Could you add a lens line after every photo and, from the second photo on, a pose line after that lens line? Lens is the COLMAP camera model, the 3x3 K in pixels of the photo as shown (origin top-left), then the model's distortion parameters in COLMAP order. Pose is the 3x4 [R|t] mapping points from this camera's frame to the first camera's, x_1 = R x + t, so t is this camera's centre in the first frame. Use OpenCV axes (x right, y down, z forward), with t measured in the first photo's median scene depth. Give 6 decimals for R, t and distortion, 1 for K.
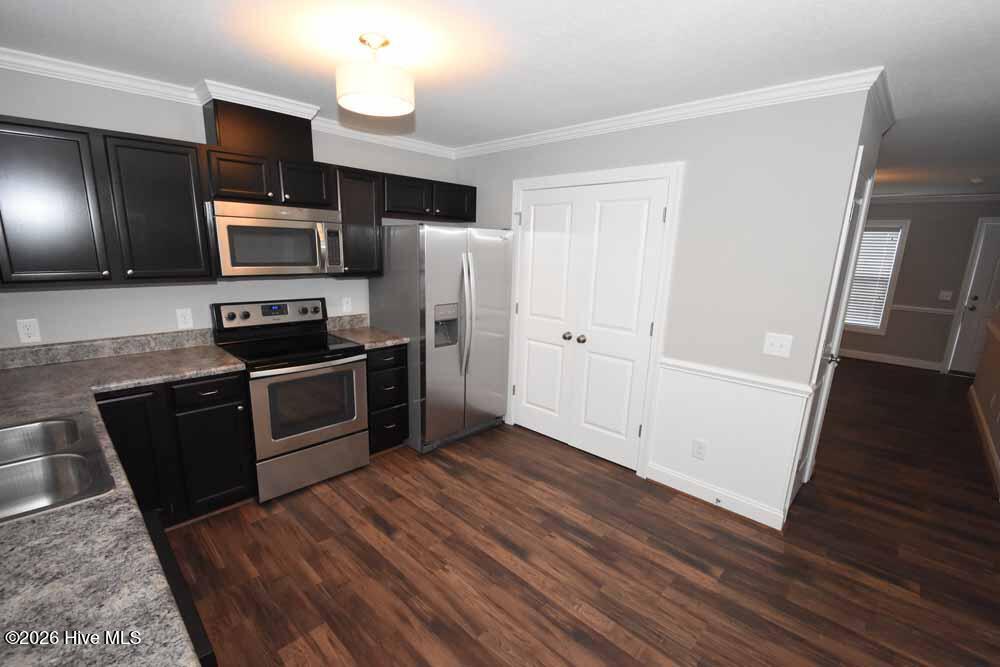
lens RADIAL K [[447.8, 0, 489.3], [0, 447.8, 352.0], [0, 0, 1]] dist [-0.000597, -0.000861]
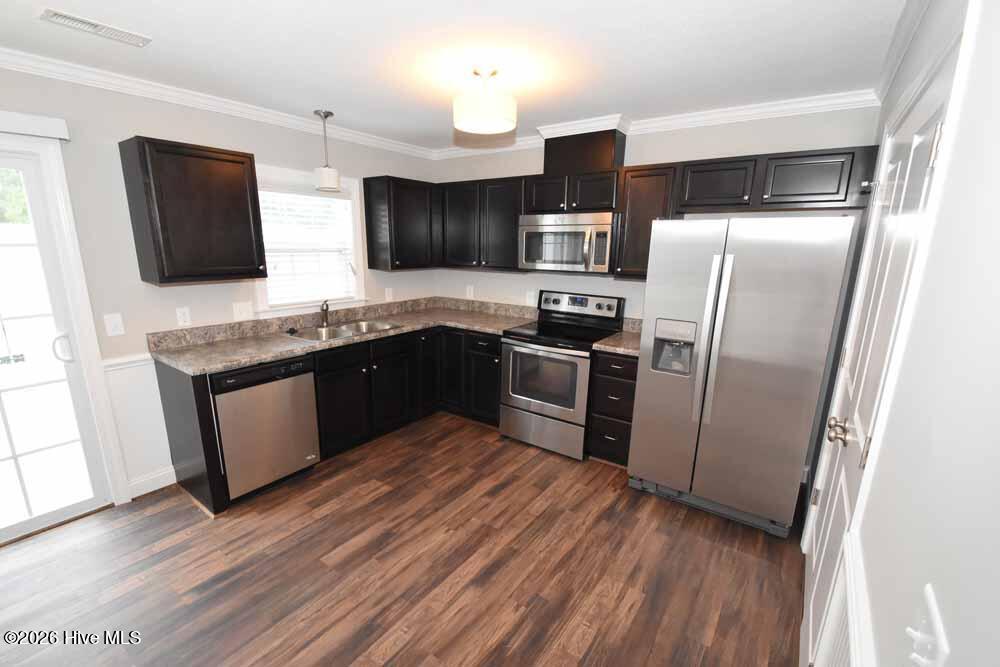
lens RADIAL K [[447.8, 0, 489.3], [0, 447.8, 352.0], [0, 0, 1]] dist [-0.000597, -0.000861]
pose [[0.117787, 0.212846, -0.969960, 0.778000], [-0.234873, 0.955017, 0.181045, -0.145944], [0.964863, 0.206493, 0.162480, 0.706984]]
